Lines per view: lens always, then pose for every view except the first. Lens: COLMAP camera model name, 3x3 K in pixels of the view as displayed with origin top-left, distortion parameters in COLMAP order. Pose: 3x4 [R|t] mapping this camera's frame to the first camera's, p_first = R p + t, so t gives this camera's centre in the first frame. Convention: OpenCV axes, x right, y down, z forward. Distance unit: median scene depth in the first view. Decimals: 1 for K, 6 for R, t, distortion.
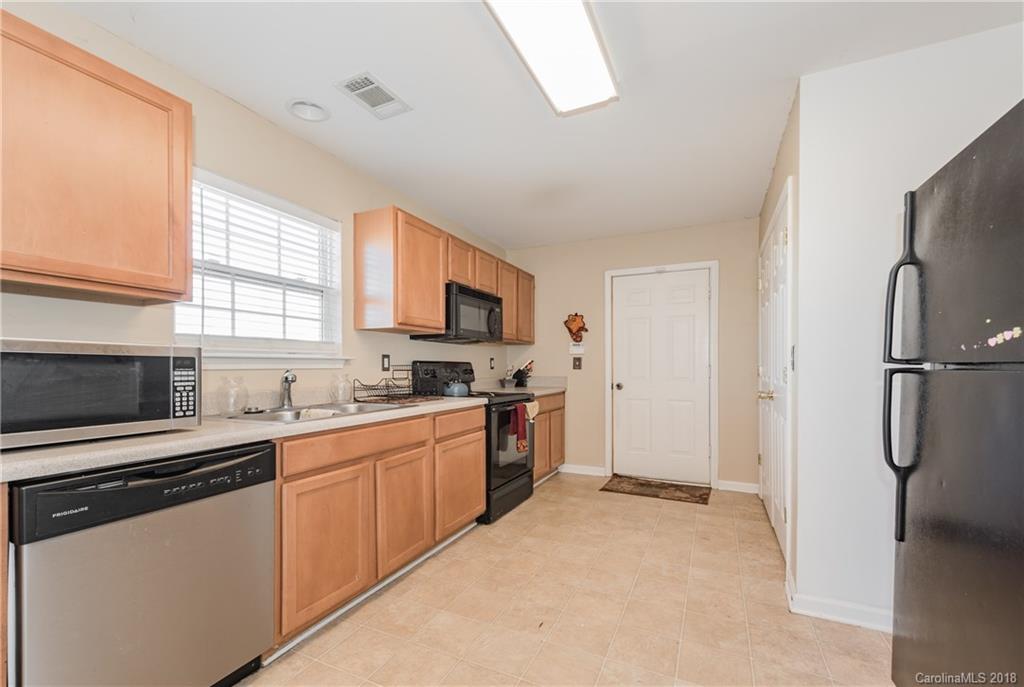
lens RADIAL K [[402.5, 0, 517.4], [0, 402.5, 367.7], [0, 0, 1]] dist [0.019264, -0.000747]
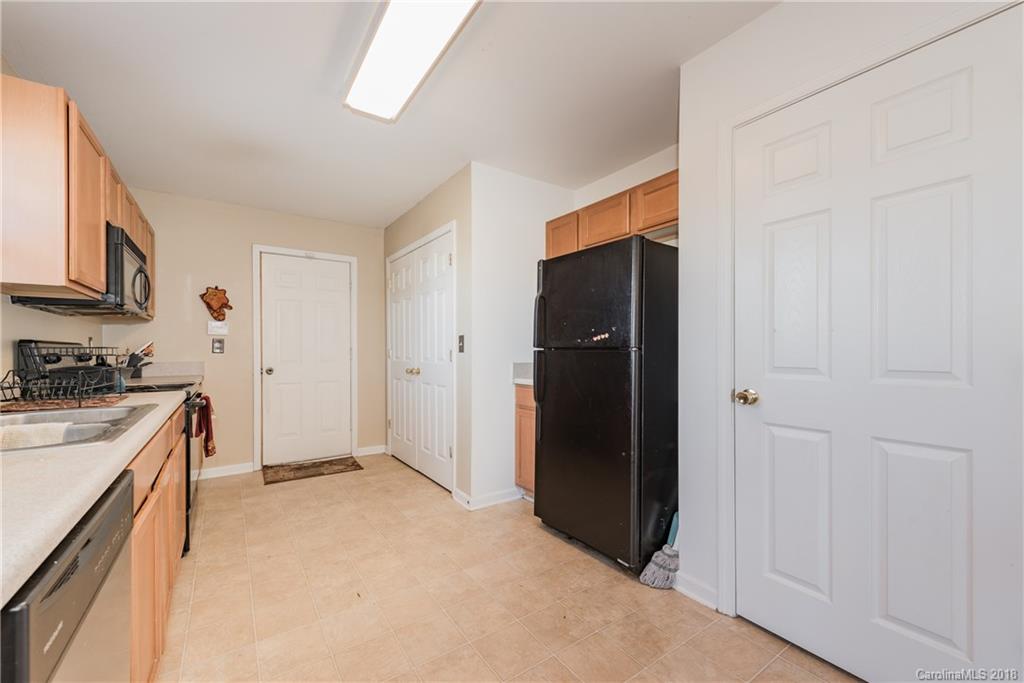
lens RADIAL K [[402.5, 0, 495.5], [0, 402.5, 351.2], [0, 0, 1]] dist [0.019264, -0.000747]
pose [[0.532518, -0.003075, 0.846413, -0.459951], [0.003210, 0.999994, 0.001614, 0.001247], [-0.846413, 0.001858, 0.532525, 0.099220]]
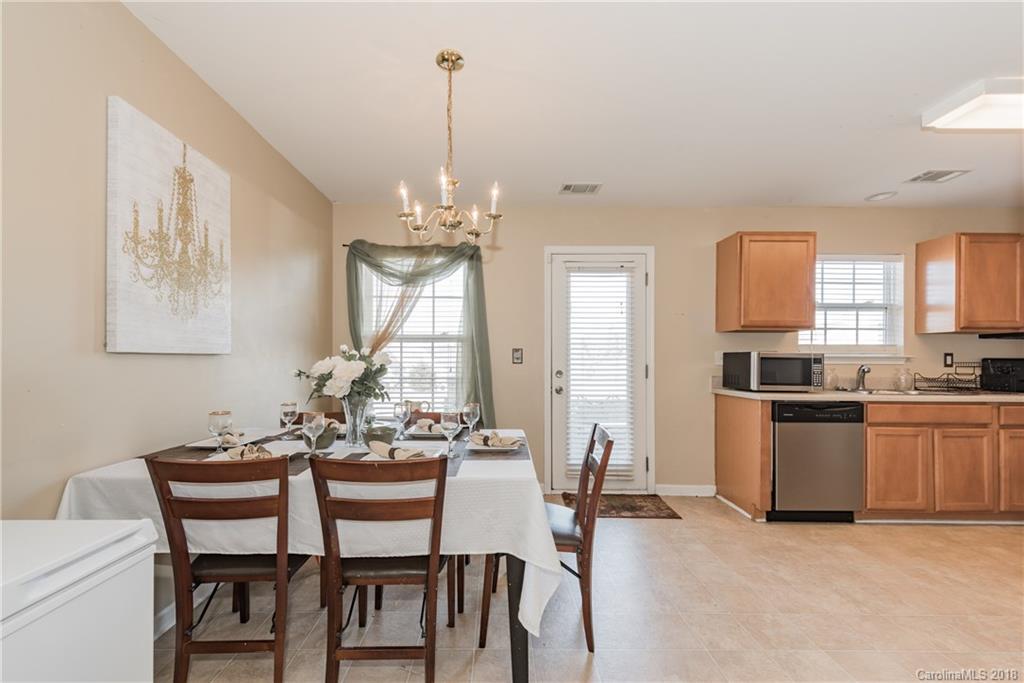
lens RADIAL K [[445.3, 0, 505.4], [0, 445.3, 361.6], [0, 0, 1]] dist [0.000398, -0.002534]
pose [[0.433003, 0.002967, -0.901388, 0.304813], [-0.008239, 0.999966, -0.000666, 0.004104], [0.901355, 0.007715, 0.433013, -0.780712]]
